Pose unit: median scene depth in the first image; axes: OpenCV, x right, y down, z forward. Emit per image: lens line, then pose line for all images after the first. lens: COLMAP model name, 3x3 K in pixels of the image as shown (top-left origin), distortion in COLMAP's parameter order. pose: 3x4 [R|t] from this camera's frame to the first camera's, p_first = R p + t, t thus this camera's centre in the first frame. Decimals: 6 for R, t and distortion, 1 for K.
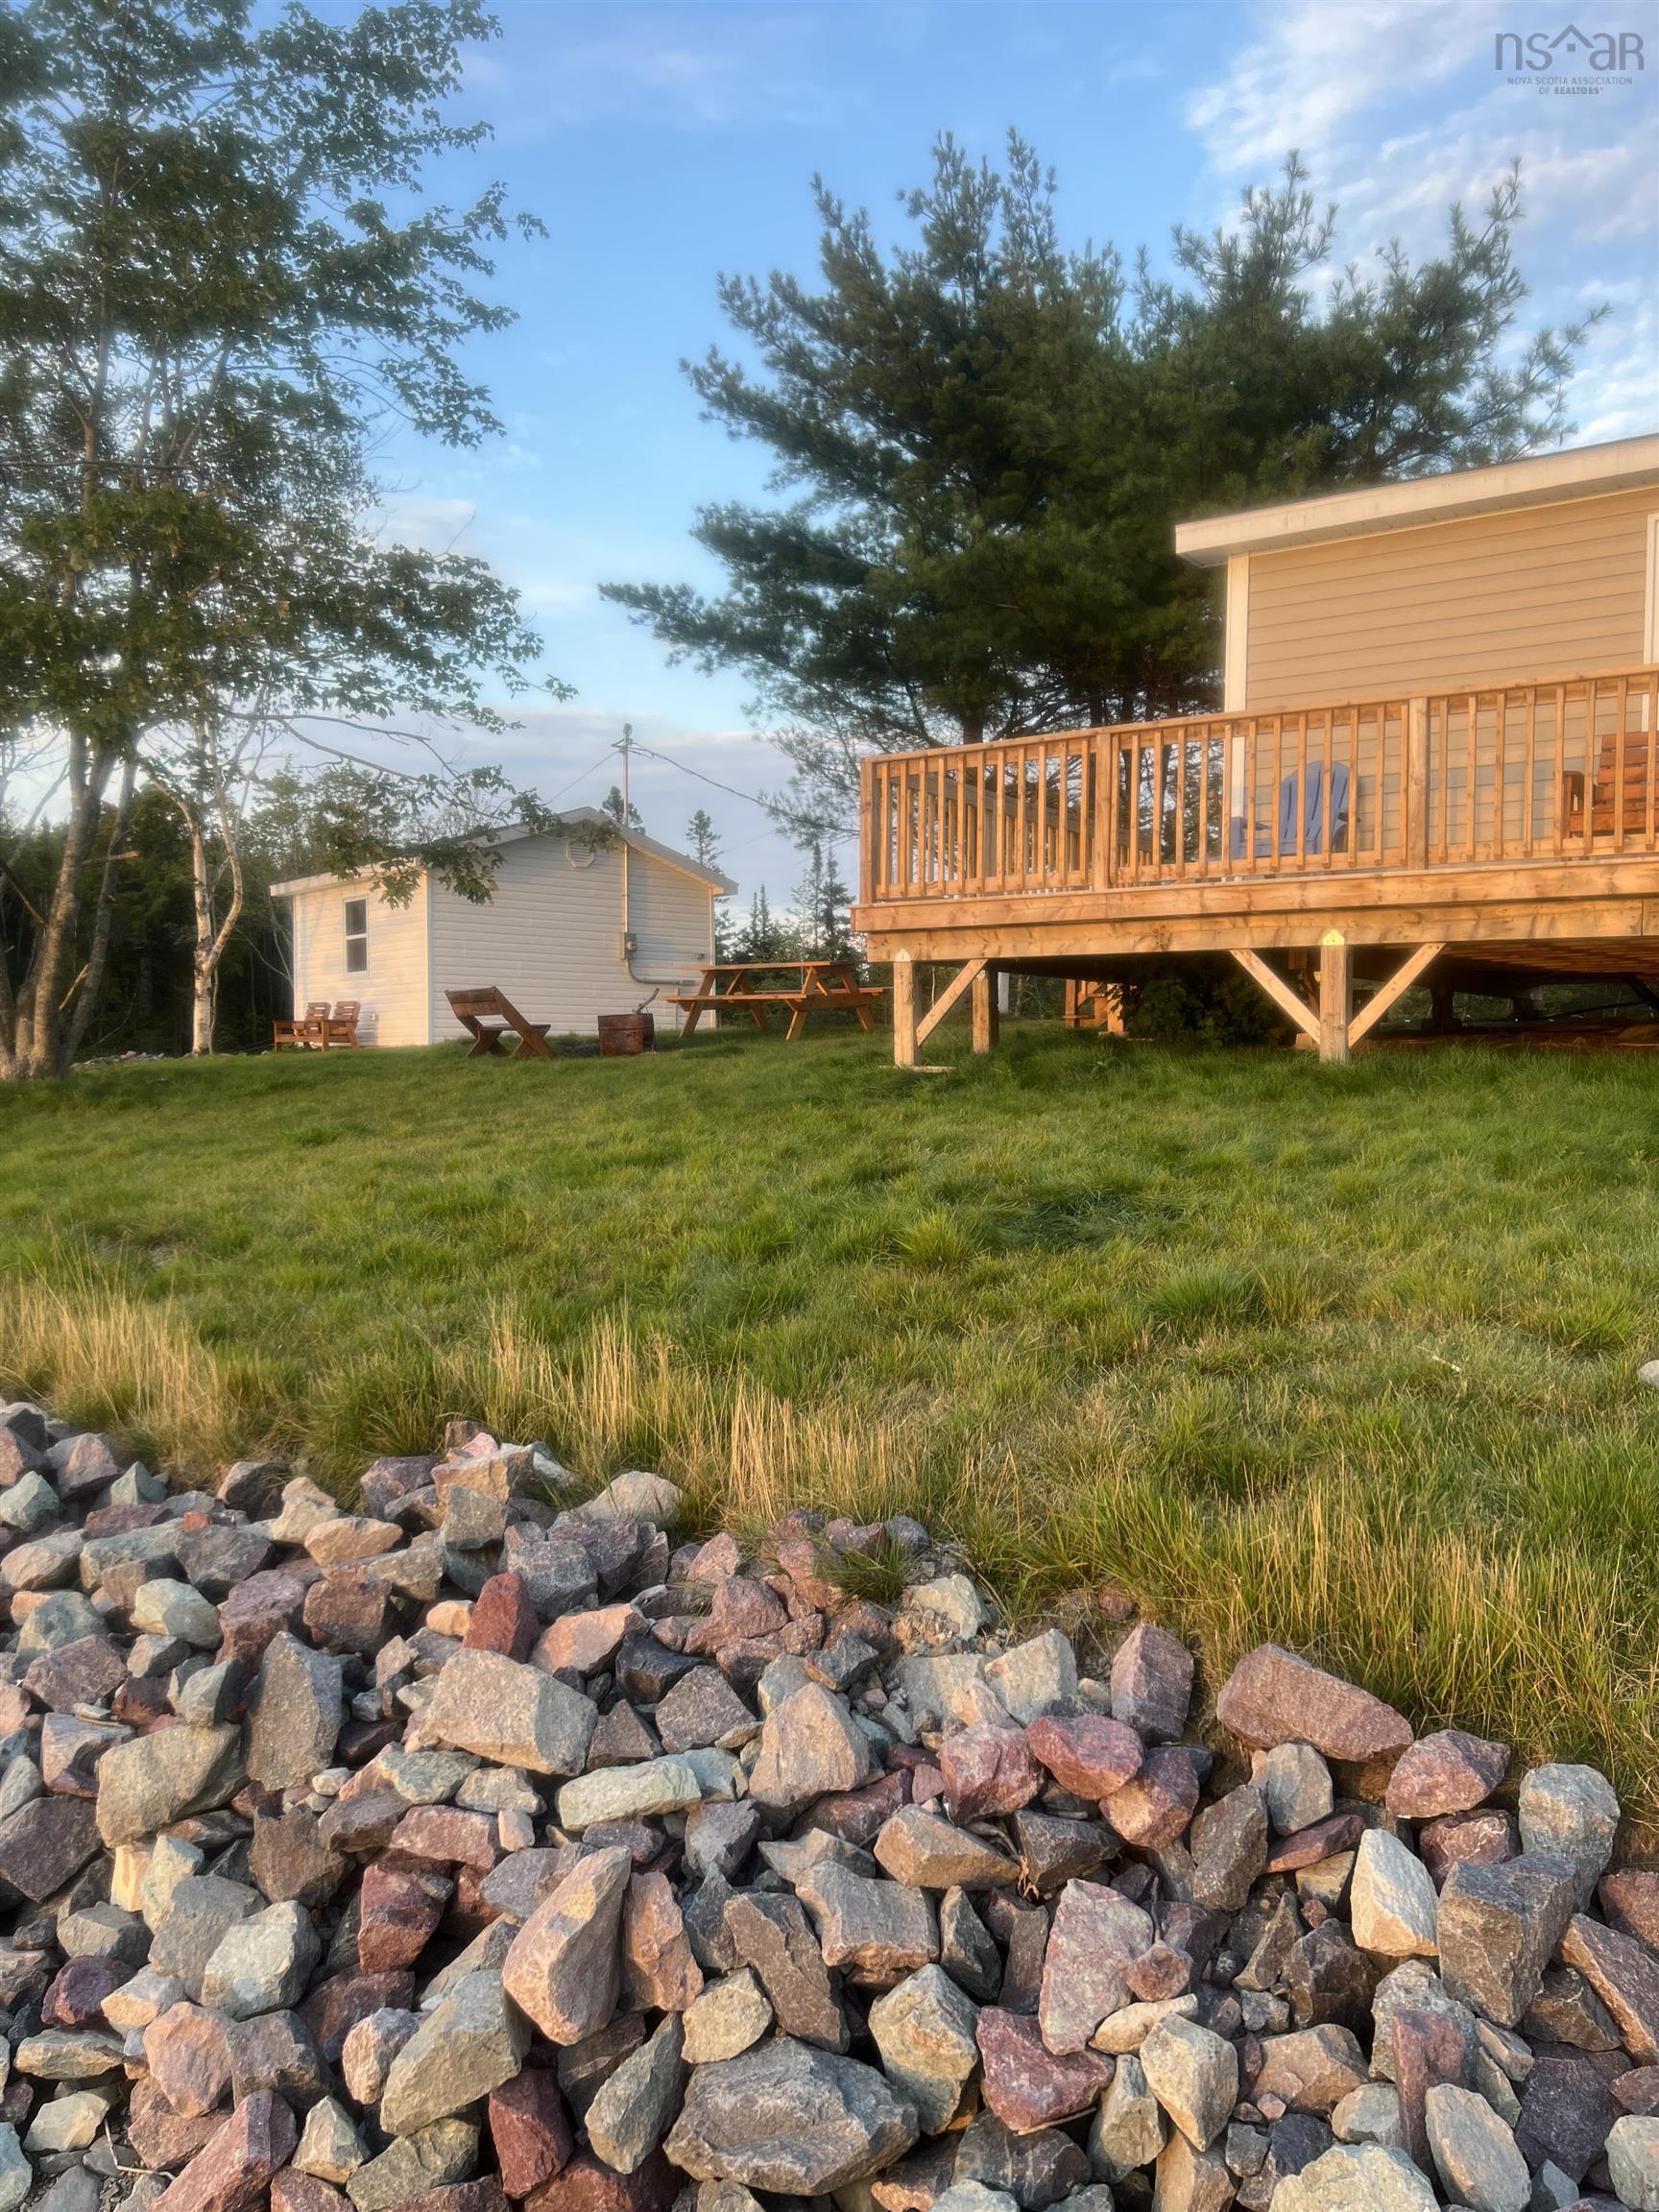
lens RADIAL K [[1659.7, 0, 831.6], [0, 1659.7, 1111.9], [0, 0, 1]] dist [0.049784, -0.060245]
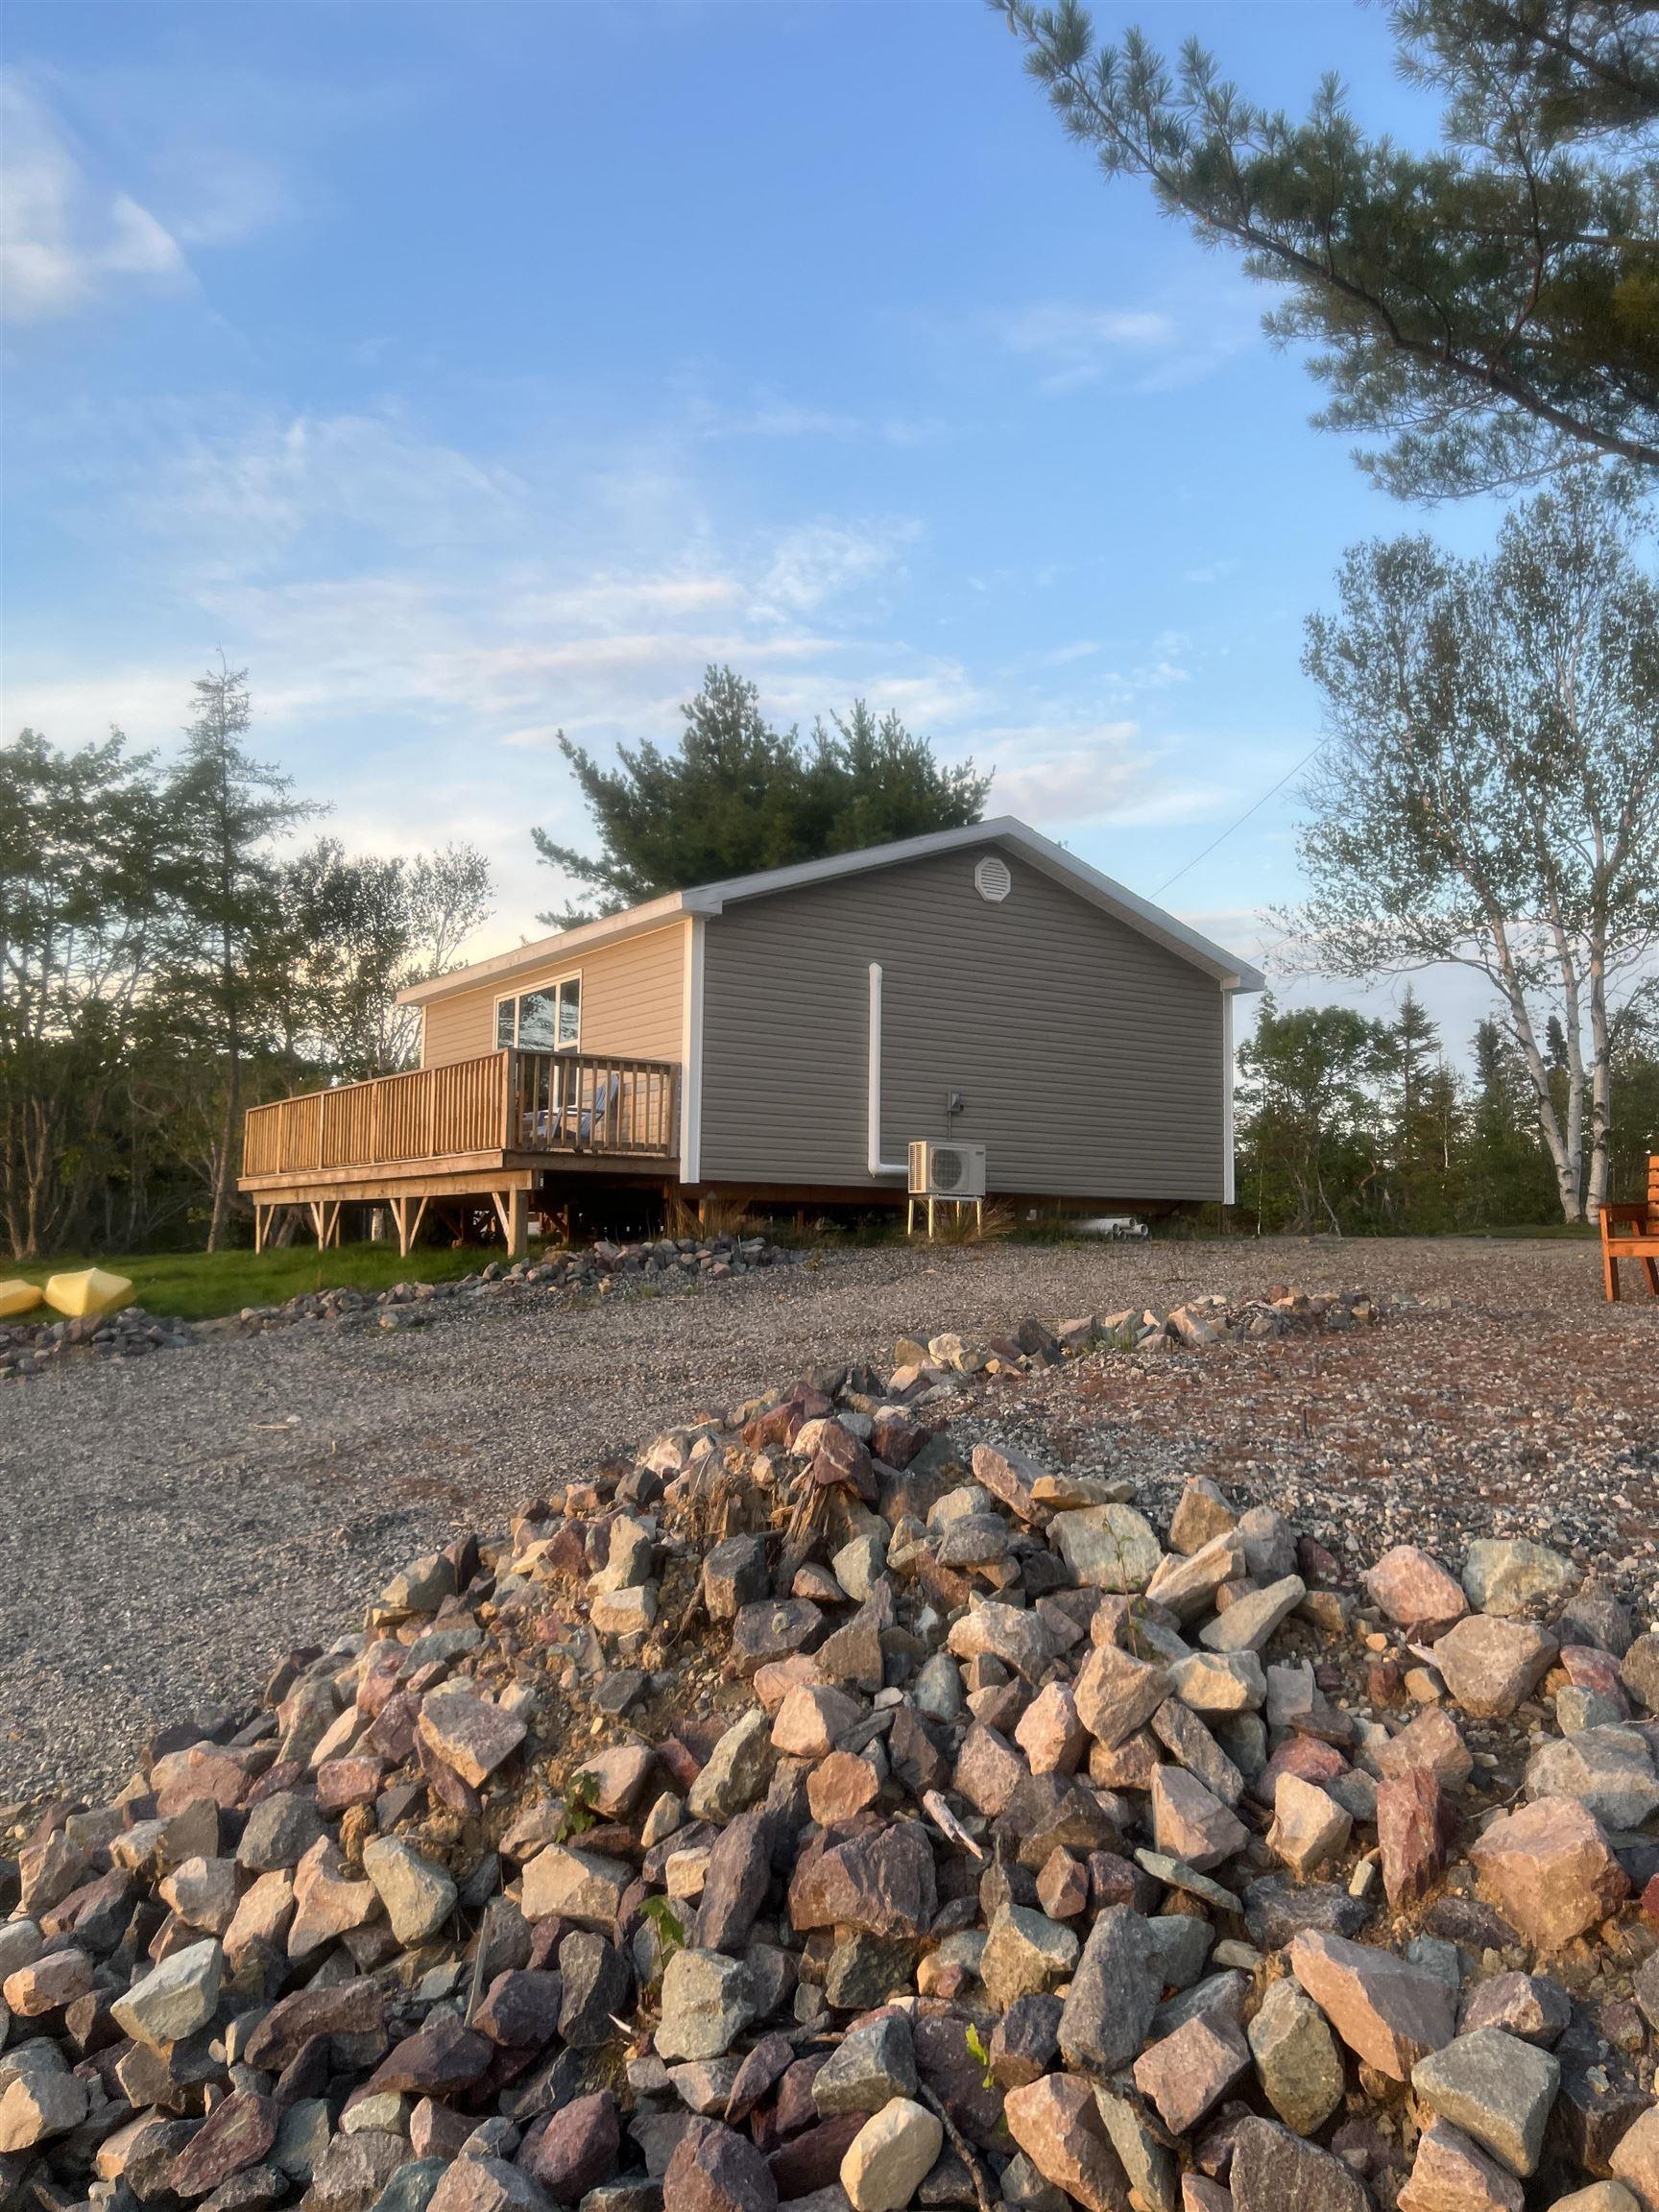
lens RADIAL K [[1659.7, 0, 833.1], [0, 1659.7, 1094.7], [0, 0, 1]] dist [0.049784, -0.060245]
pose [[0.923647, -0.029923, -0.382075, 1.854065], [-0.019793, 0.991892, -0.125531, 0.027915], [0.382733, 0.123509, 0.915566, -0.833864]]
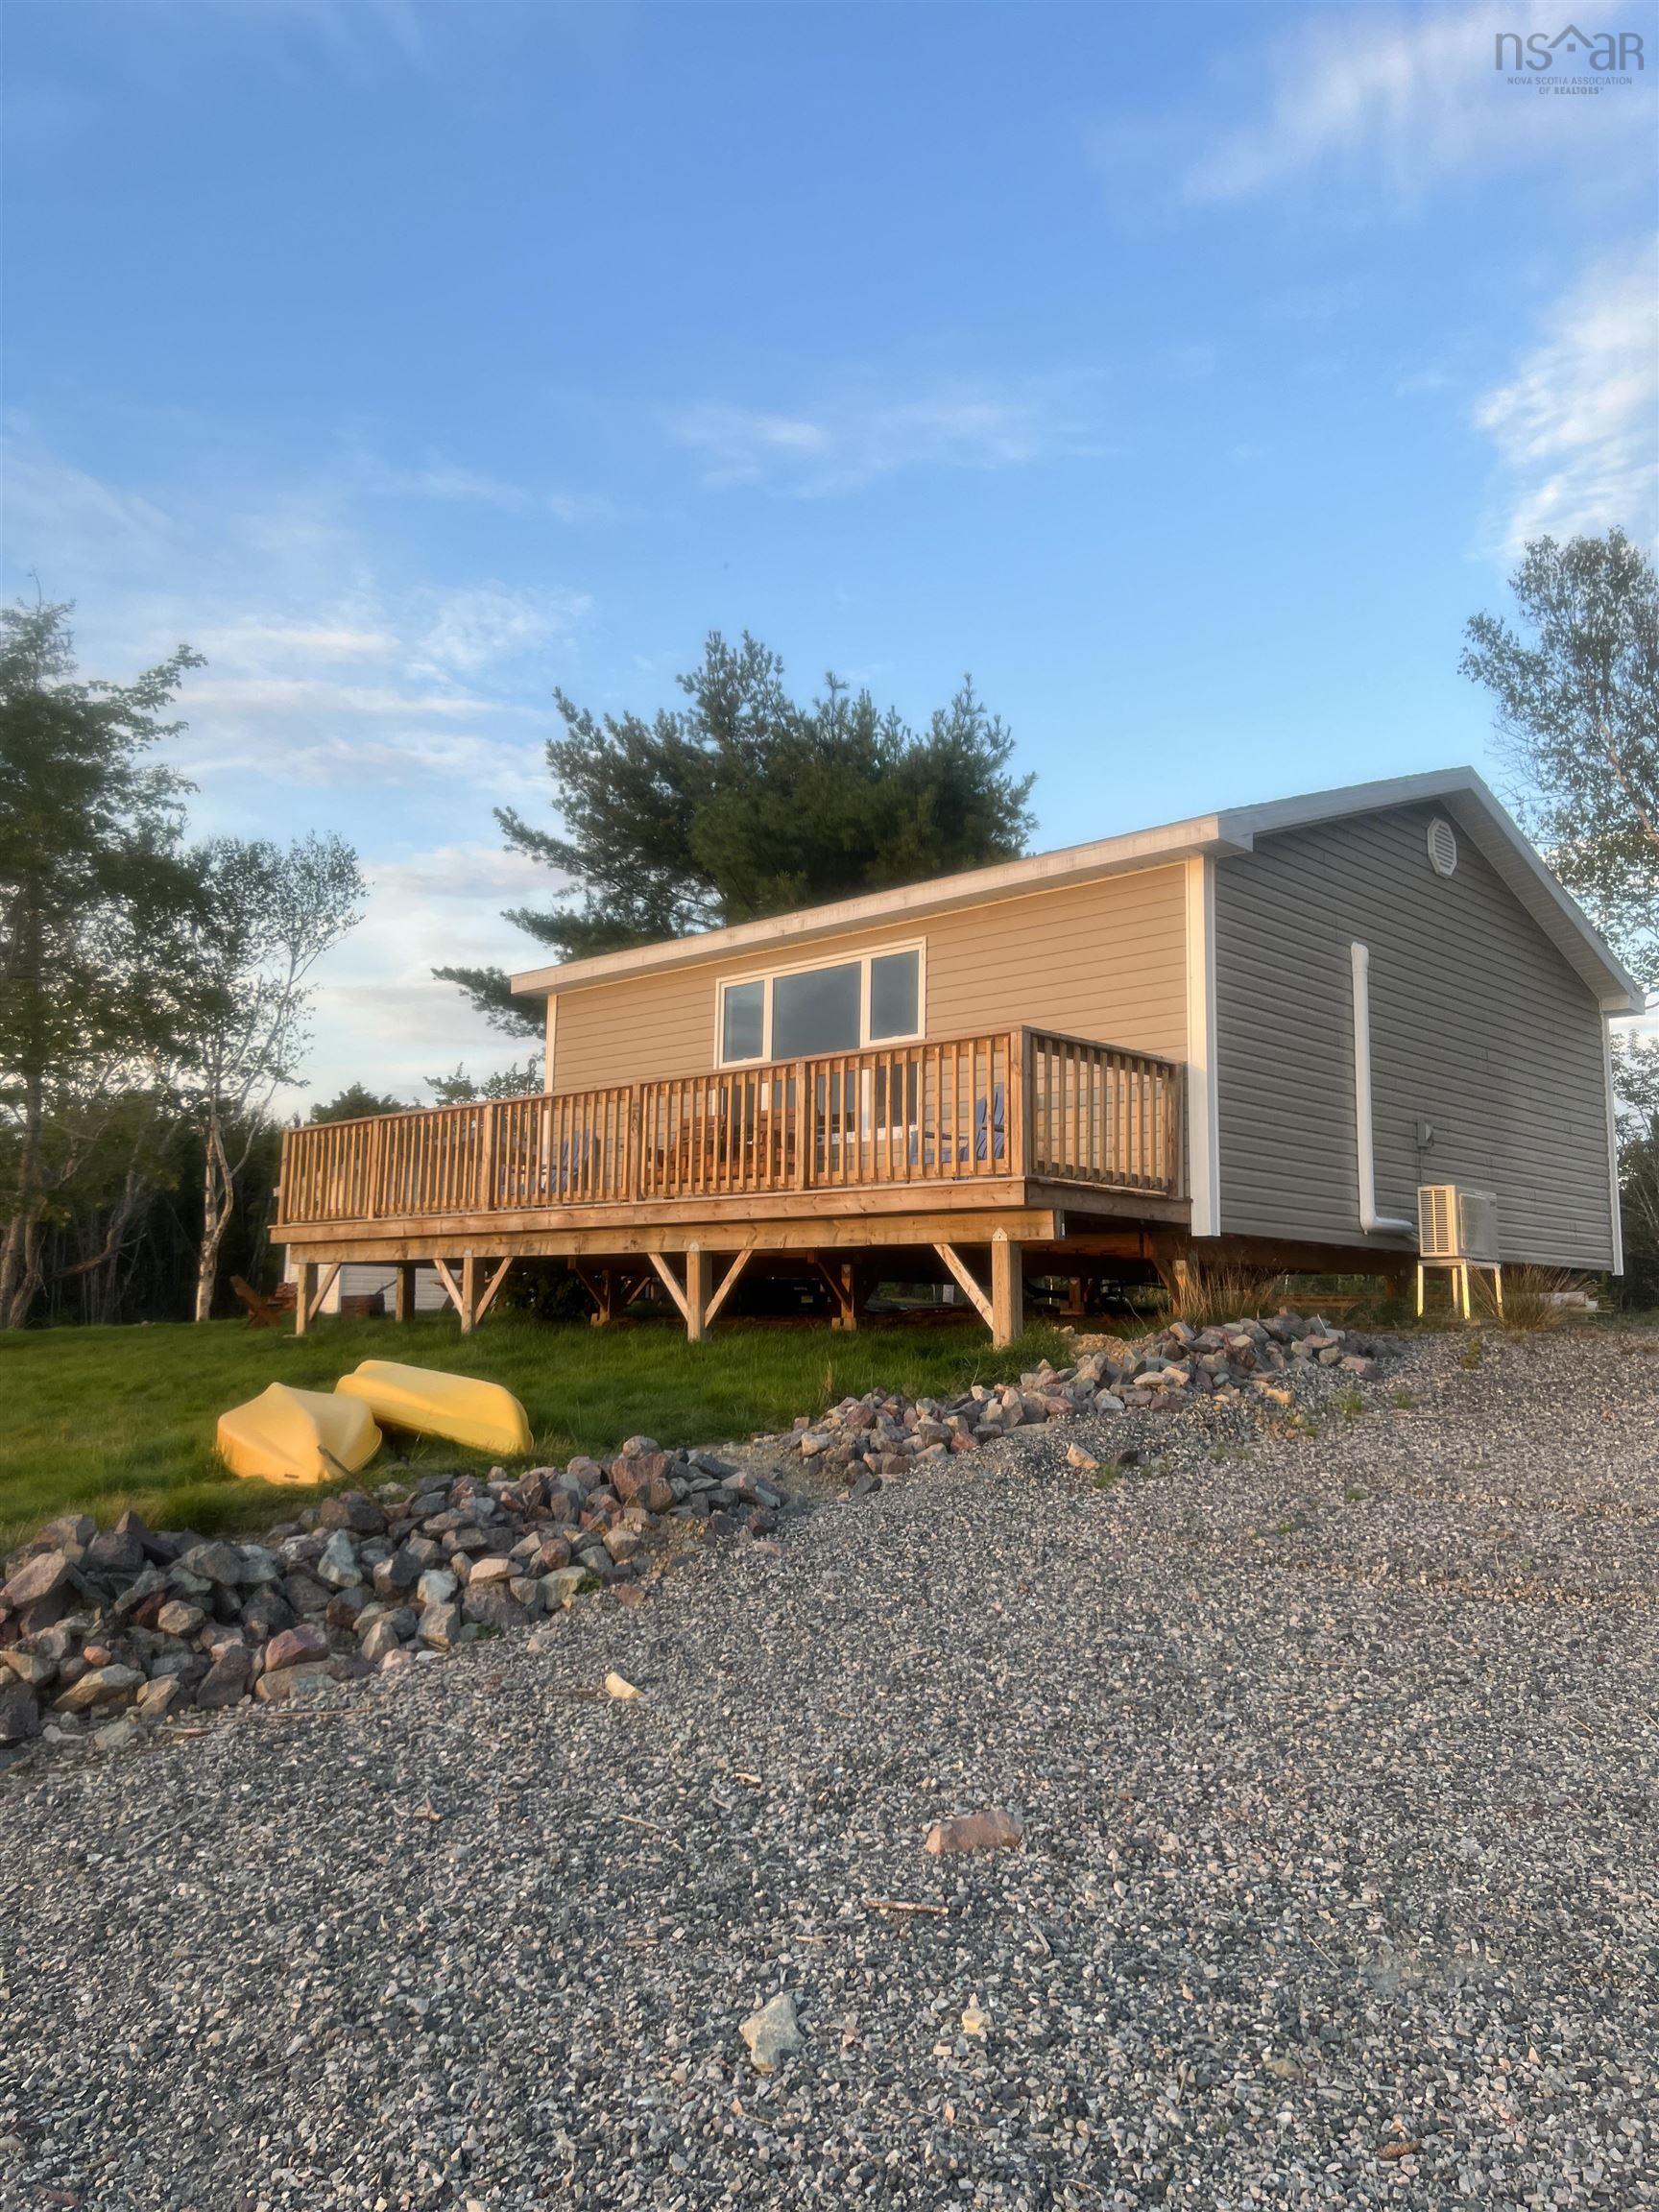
lens RADIAL K [[1659.7, 0, 827.6], [0, 1659.7, 1088.9], [0, 0, 1]] dist [0.049784, -0.060245]
pose [[0.984289, -0.014059, -0.176003, 0.938297], [-0.017436, 0.984213, -0.176129, 0.015329], [0.175701, 0.176430, 0.968505, -0.500502]]
